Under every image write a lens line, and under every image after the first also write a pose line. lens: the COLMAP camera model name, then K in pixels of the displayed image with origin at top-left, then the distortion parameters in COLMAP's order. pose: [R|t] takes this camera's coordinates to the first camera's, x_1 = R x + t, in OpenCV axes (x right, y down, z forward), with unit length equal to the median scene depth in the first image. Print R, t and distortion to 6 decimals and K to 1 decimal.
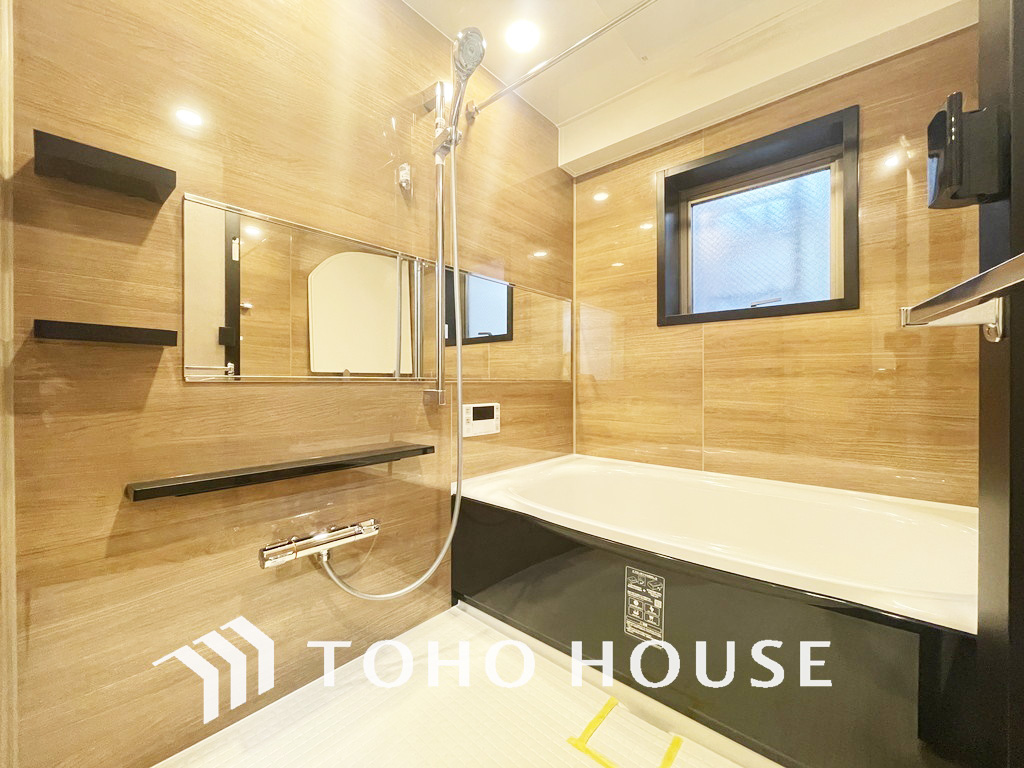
lens RADIAL K [[414.4, 0, 509.8], [0, 414.4, 374.4], [0, 0, 1]] dist [-0.001089, -0.001068]
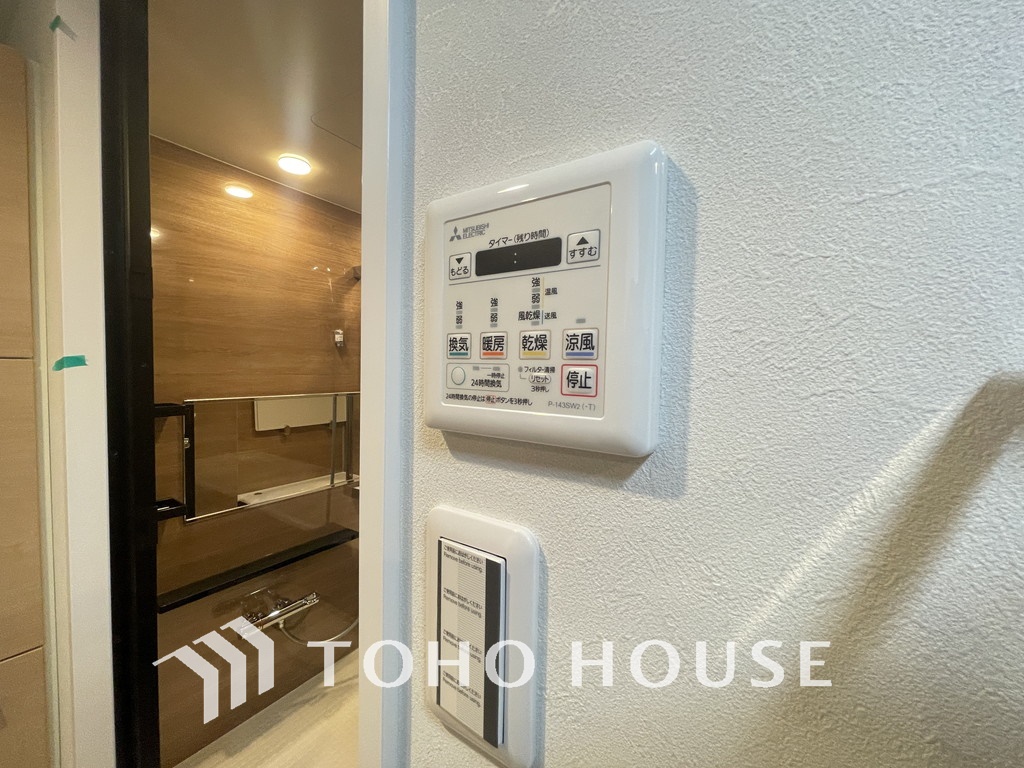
lens RADIAL K [[414.4, 0, 507.3], [0, 414.4, 381.9], [0, 0, 1]] dist [-0.001089, -0.001068]
pose [[0.991076, 0.018123, 0.132063, 0.103079], [-0.025990, 0.997973, 0.058095, -0.389773], [-0.130742, -0.061009, 0.989537, -0.374871]]
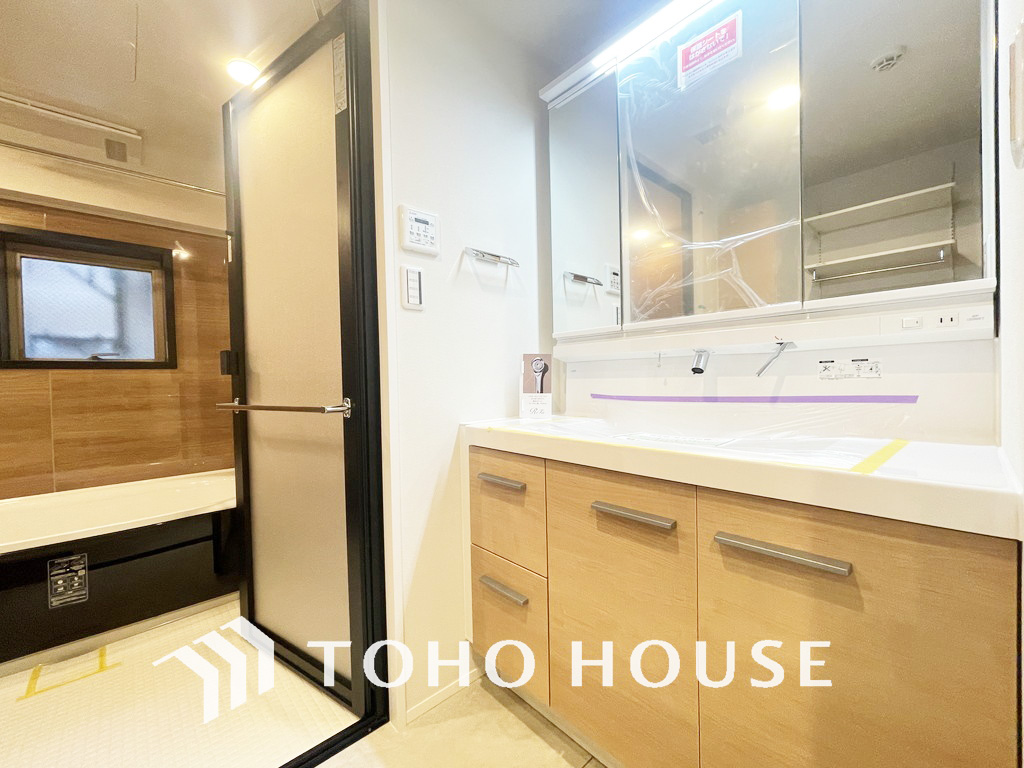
lens RADIAL K [[414.4, 0, 505.9], [0, 414.4, 381.7], [0, 0, 1]] dist [-0.001089, -0.001068]
pose [[0.077357, -0.003040, 0.996999, -0.733780], [0.014193, 0.999897, 0.001948, -0.085219], [-0.996902, 0.014000, 0.077392, -0.475969]]
